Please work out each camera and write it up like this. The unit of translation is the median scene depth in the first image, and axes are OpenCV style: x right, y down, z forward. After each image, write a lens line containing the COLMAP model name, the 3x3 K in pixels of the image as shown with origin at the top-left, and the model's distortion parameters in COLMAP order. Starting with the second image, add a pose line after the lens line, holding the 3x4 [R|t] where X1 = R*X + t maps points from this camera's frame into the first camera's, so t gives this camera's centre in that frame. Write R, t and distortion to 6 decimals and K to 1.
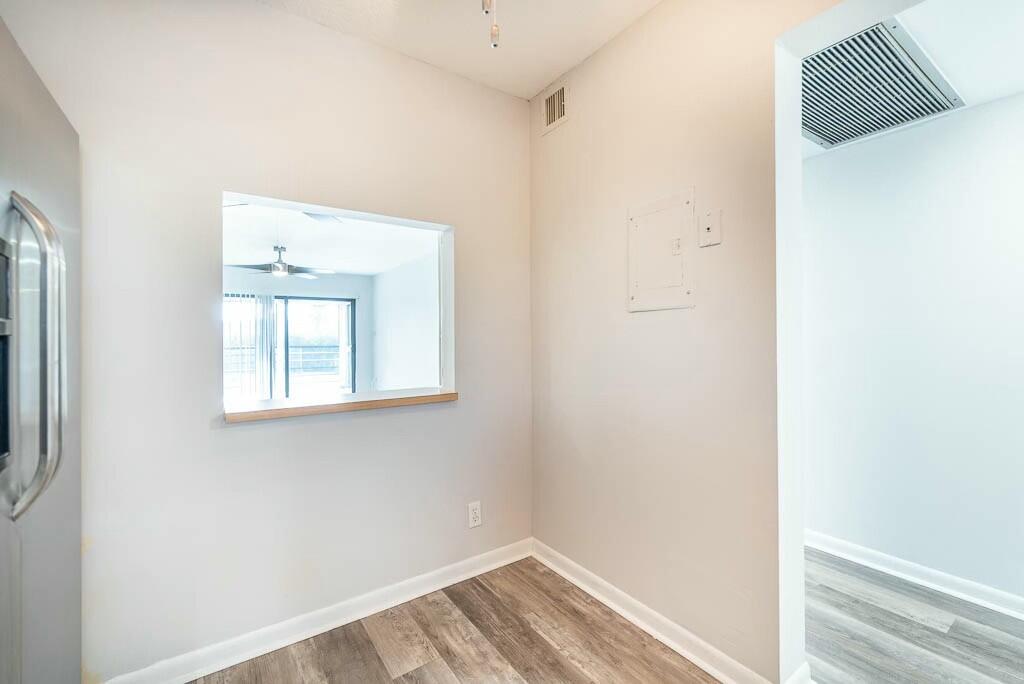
lens RADIAL K [[440.0, 0, 510.3], [0, 440.0, 341.2], [0, 0, 1]] dist [-0.000517, 0.001213]
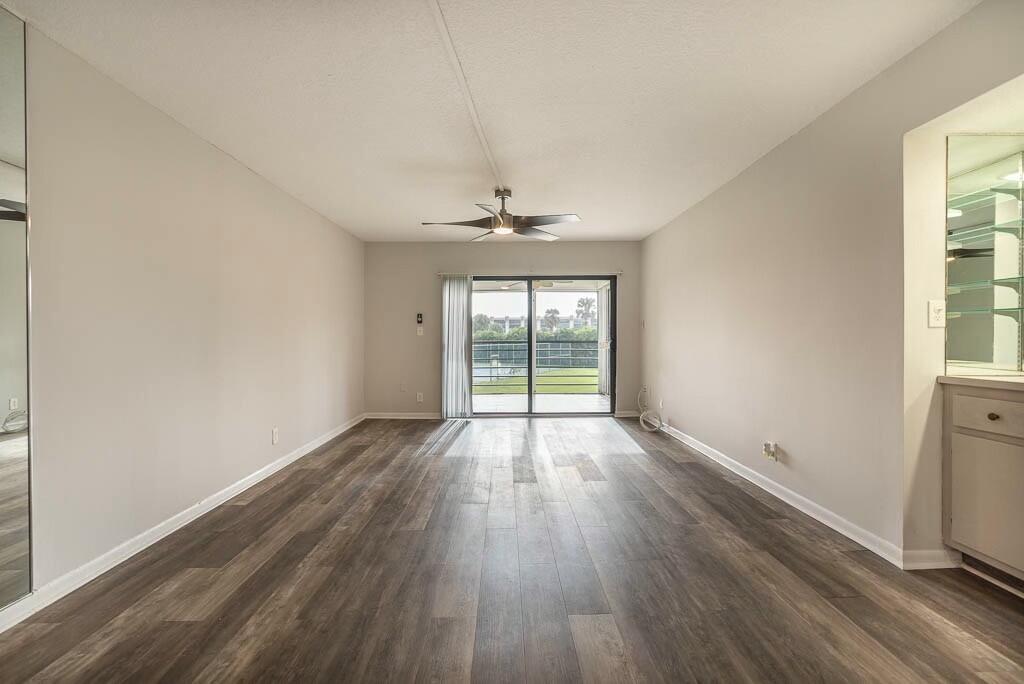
lens RADIAL K [[440.0, 0, 514.7], [0, 440.0, 339.2], [0, 0, 1]] dist [-0.000517, 0.001213]
pose [[0.836906, 0.003433, -0.547336, -0.126314], [-0.002870, 0.999994, 0.001882, 0.009775], [0.547339, -0.000004, 0.836911, 0.401169]]
